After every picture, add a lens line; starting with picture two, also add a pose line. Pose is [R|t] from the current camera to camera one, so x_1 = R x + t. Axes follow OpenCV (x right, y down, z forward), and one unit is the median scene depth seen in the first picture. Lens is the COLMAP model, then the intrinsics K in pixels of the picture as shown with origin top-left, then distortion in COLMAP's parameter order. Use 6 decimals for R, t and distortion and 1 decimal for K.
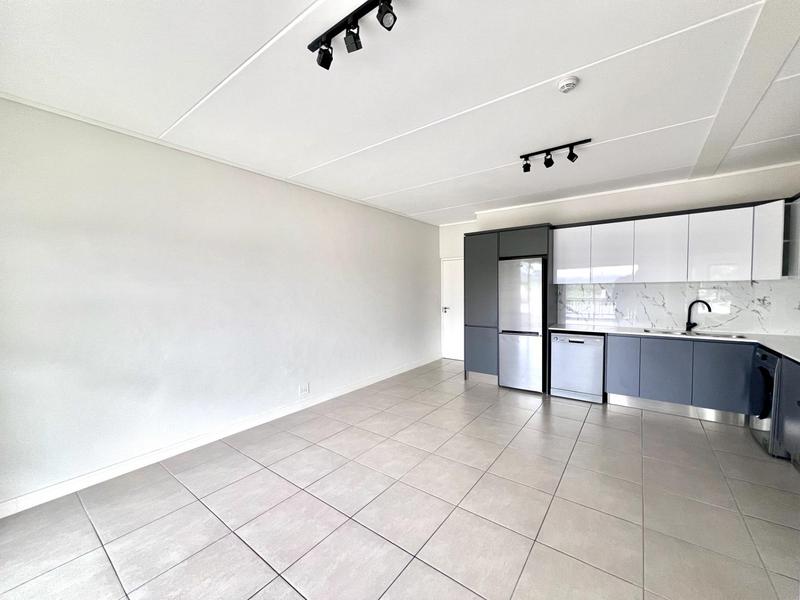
lens RADIAL K [[318.5, 0, 402.4], [0, 318.5, 304.1], [0, 0, 1]] dist [-0.001654, 0.000083]
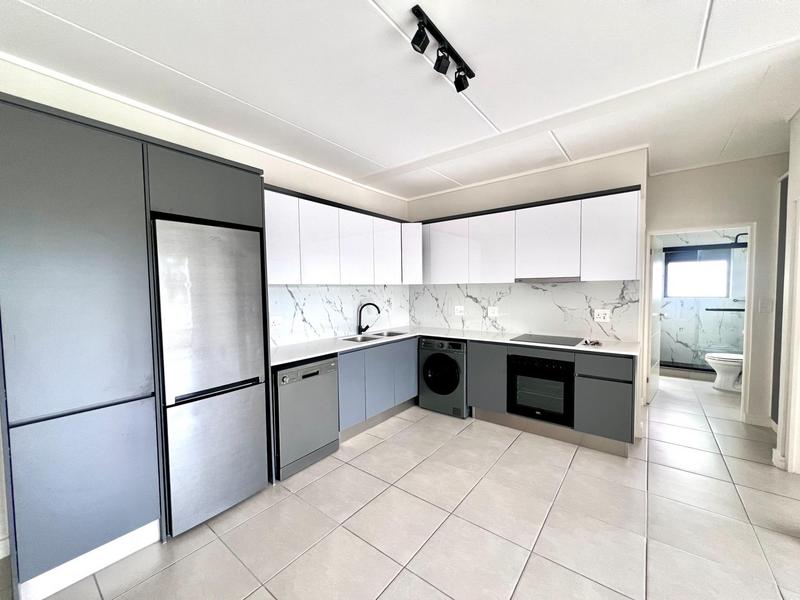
lens RADIAL K [[318.5, 0, 402.4], [0, 318.5, 304.1], [0, 0, 1]] dist [-0.001654, 0.000083]
pose [[0.016221, -0.036986, 0.999184, -0.091460], [0.060292, 0.997533, 0.035947, -0.038134], [-0.998049, 0.059660, 0.018411, 0.850428]]
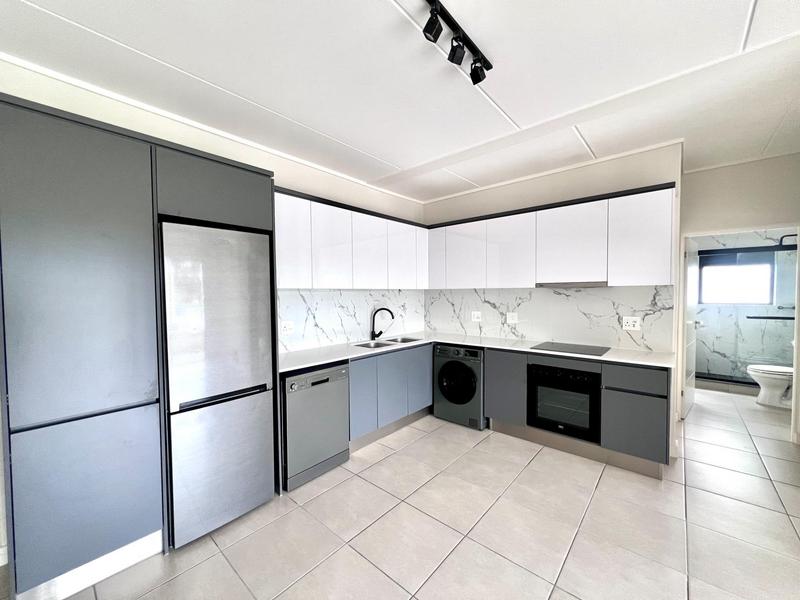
lens RADIAL K [[318.5, 0, 402.4], [0, 318.5, 304.1], [0, 0, 1]] dist [-0.001654, 0.000083]
pose [[0.071995, -0.022262, 0.997157, -0.062023], [0.055543, 0.998289, 0.018277, -0.038326], [-0.995857, 0.054069, 0.073108, 0.841367]]
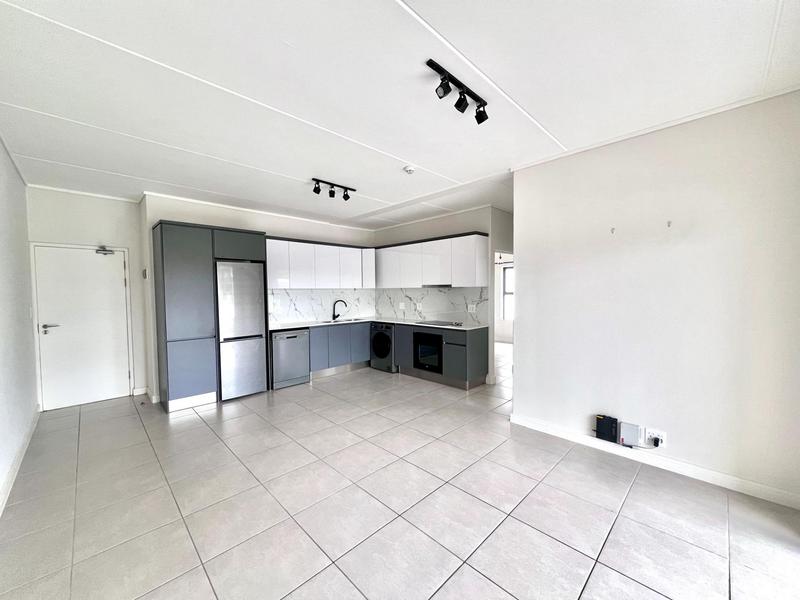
lens RADIAL K [[318.5, 0, 402.4], [0, 318.5, 304.1], [0, 0, 1]] dist [-0.001654, 0.000083]
pose [[0.146142, -0.031404, 0.988765, -0.613389], [0.054003, 0.998259, 0.023724, -0.012427], [-0.987789, 0.049929, 0.147583, 0.433082]]
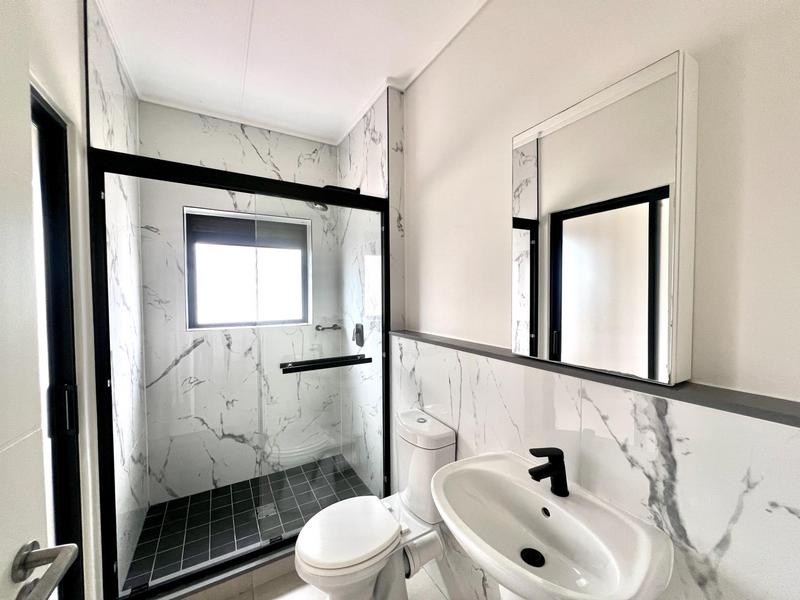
lens RADIAL K [[318.5, 0, 402.4], [0, 318.5, 304.1], [0, 0, 1]] dist [-0.001654, 0.000083]
pose [[-0.921515, 0.004525, 0.388316, 0.867203], [0.035249, 0.996779, 0.072033, -0.013274], [-0.386739, 0.080067, -0.918707, 0.001712]]
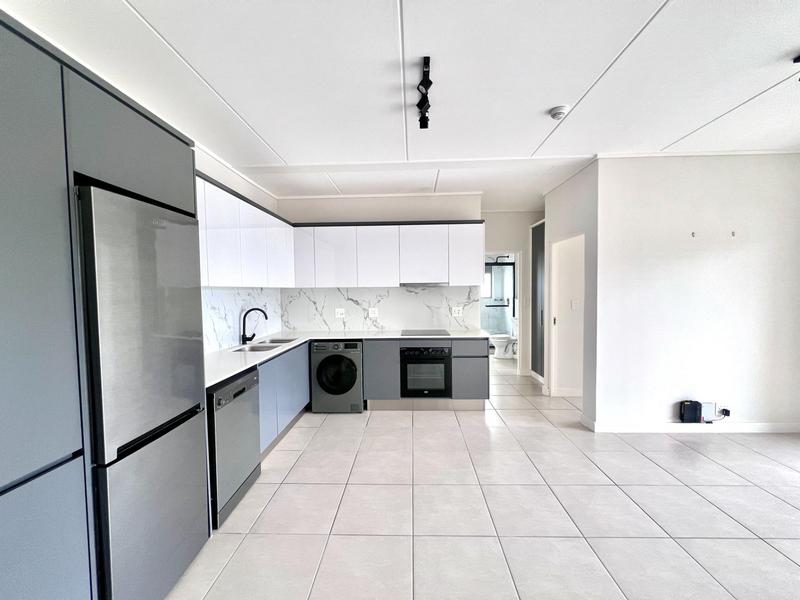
lens RADIAL K [[318.5, 0, 402.4], [0, 318.5, 304.1], [0, 0, 1]] dist [-0.001654, 0.000083]
pose [[-0.575229, -0.015640, 0.817843, -0.059252], [0.058884, 0.996432, 0.060471, -0.052701], [-0.815870, 0.082942, -0.572256, 1.145743]]
